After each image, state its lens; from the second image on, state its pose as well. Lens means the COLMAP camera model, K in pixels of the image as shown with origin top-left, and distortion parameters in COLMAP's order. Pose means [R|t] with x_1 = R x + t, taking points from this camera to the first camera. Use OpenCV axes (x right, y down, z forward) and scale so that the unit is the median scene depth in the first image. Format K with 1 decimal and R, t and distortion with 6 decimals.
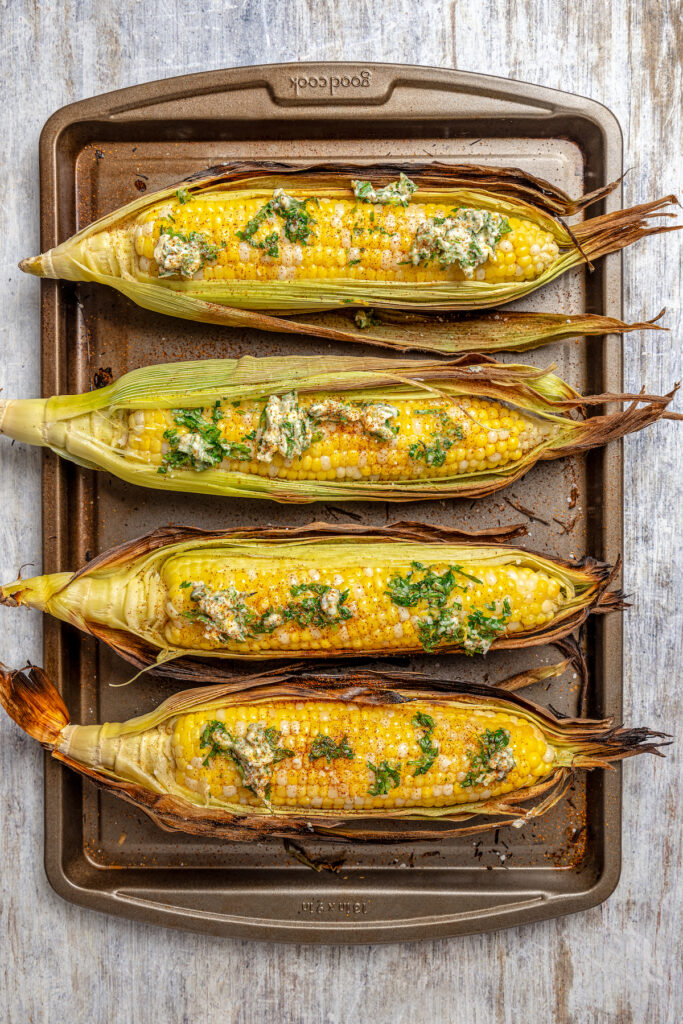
lens RADIAL K [[1814.8, 0, 341.5], [0, 1814.8, 512.0], [0, 0, 1]] dist [-0.192170, 0.254586]
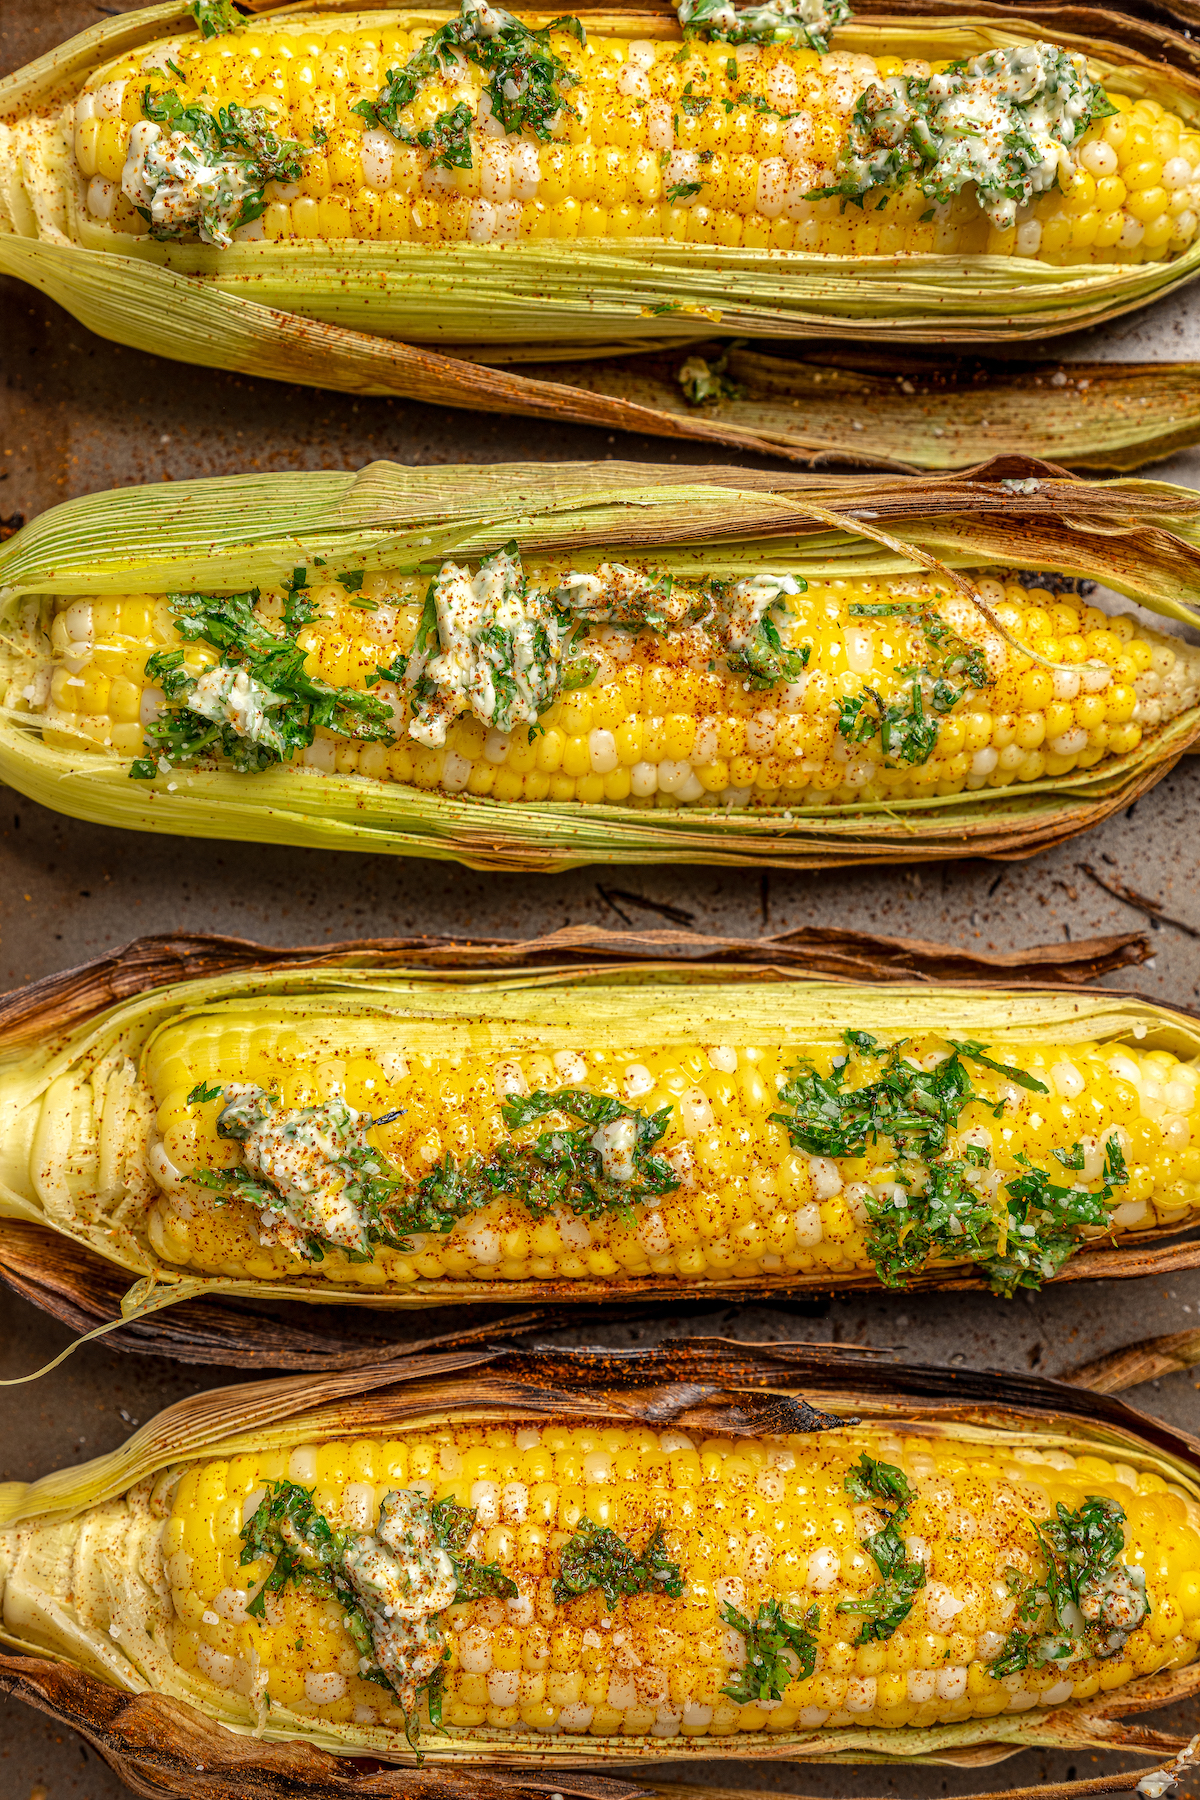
lens RADIAL K [[2420.7, 0, 541.0], [0, 2420.7, 901.7], [0, 0, 1]] dist [-0.143001, 0.302659]
pose [[0.999959, 0.001372, -0.008980, -0.016532], [-0.002022, 0.997348, -0.072750, 0.036961], [0.008857, 0.072765, 0.997310, 0.529135]]
